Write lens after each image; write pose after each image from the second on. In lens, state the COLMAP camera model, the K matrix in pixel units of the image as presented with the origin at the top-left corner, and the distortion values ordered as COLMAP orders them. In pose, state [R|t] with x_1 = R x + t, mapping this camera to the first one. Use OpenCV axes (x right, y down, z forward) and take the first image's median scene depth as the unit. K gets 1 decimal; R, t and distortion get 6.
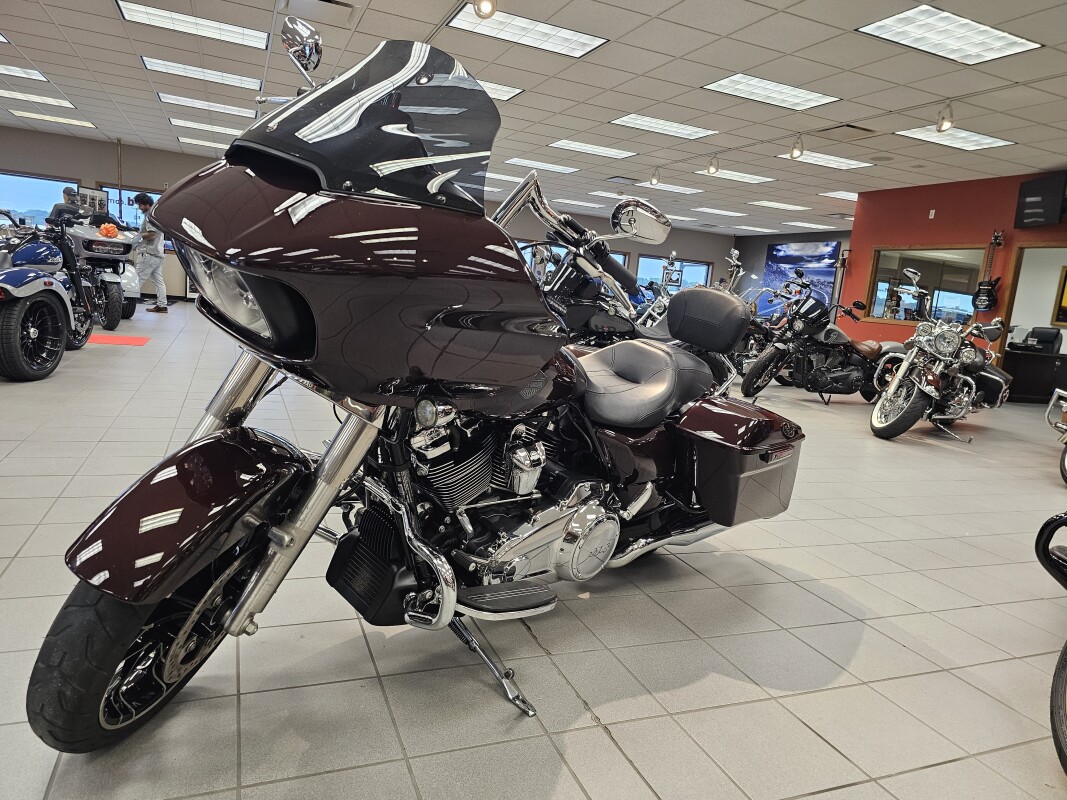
lens RADIAL K [[712.1, 0, 533.5], [0, 712.1, 400.0], [0, 0, 1]] dist [0.045558, -0.043021]
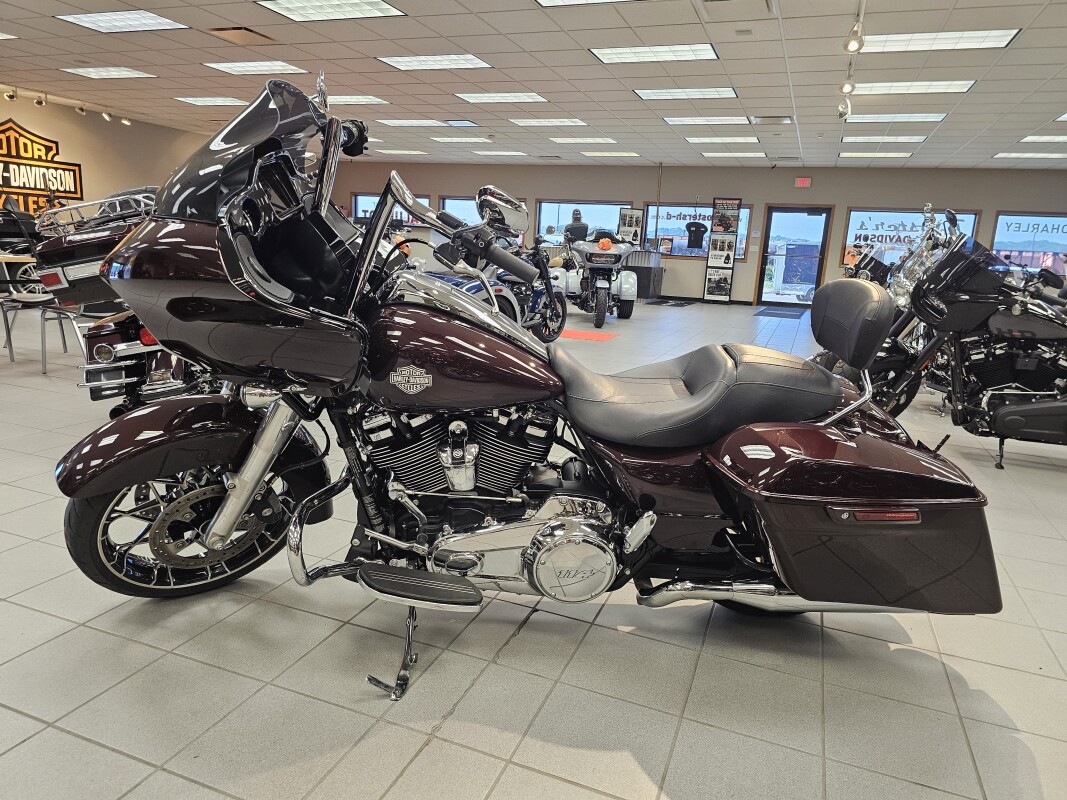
lens RADIAL K [[706.8, 0, 533.5], [0, 706.8, 400.0], [0, 0, 1]] dist [0.049914, -0.002442]
pose [[0.727186, 0.088302, -0.680737, 0.472397], [-0.087905, 0.995506, 0.035230, -0.028661], [0.680789, 0.034221, 0.731680, 0.209228]]
